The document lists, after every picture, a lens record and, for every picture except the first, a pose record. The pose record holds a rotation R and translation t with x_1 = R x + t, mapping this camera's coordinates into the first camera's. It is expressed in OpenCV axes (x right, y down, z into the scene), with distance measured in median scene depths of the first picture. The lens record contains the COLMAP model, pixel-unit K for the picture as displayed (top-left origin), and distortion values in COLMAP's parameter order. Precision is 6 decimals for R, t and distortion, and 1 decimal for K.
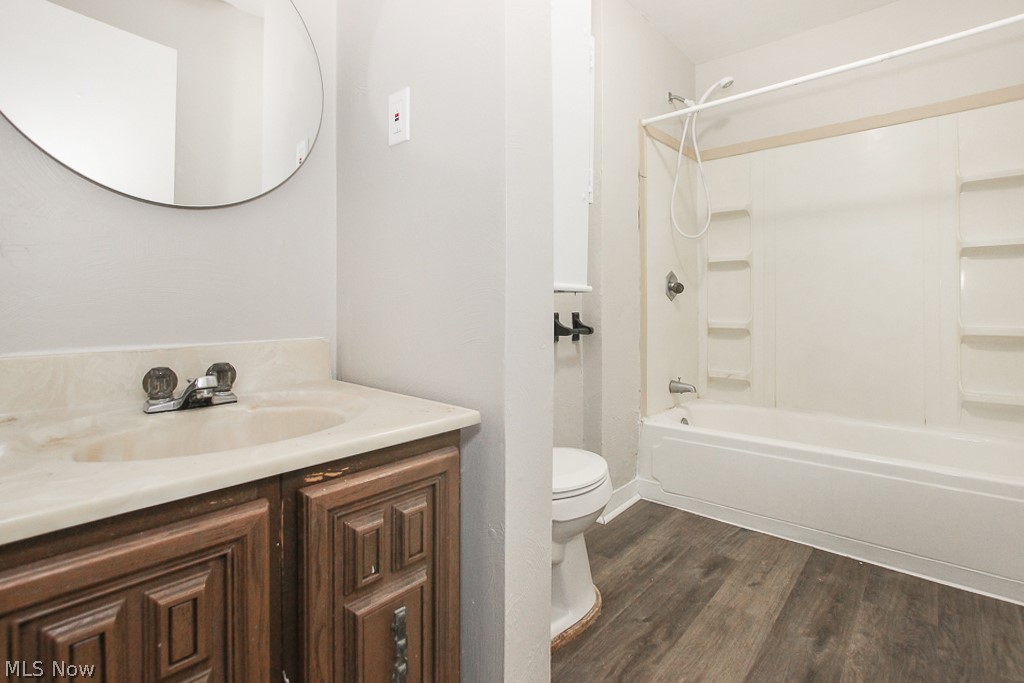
lens RADIAL K [[497.8, 0, 508.3], [0, 497.8, 311.3], [0, 0, 1]] dist [-0.002862, -0.000563]
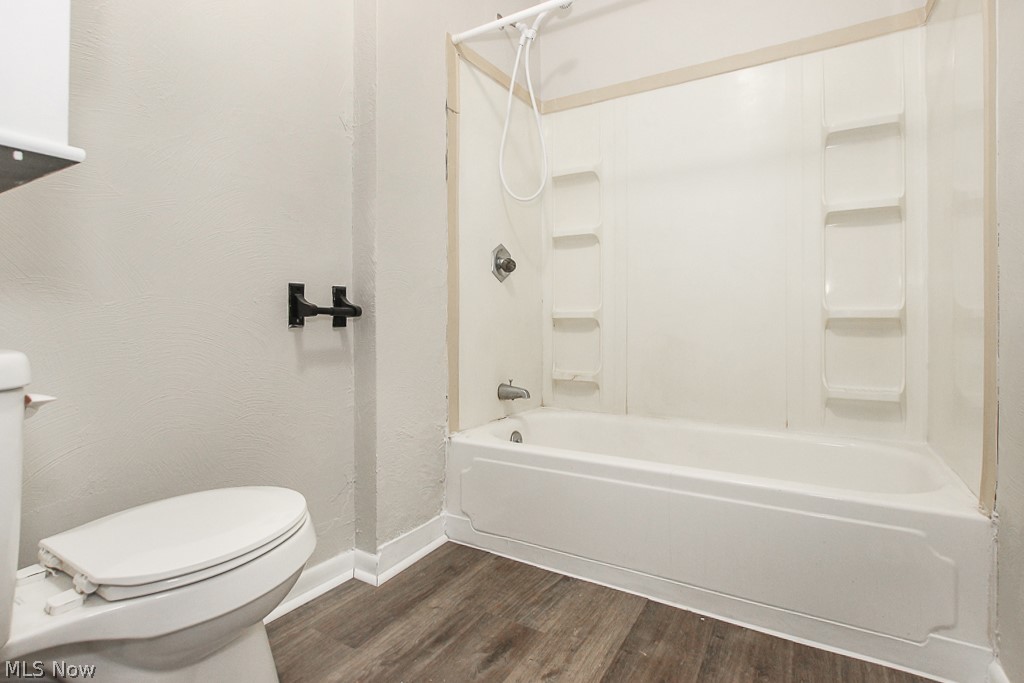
lens RADIAL K [[497.8, 0, 513.2], [0, 497.8, 335.0], [0, 0, 1]] dist [-0.002862, -0.000563]
pose [[0.985199, -0.004756, 0.171350, 0.256403], [0.002103, 0.999875, 0.015658, 0.060177], [-0.171403, -0.015066, 0.985086, 0.271505]]
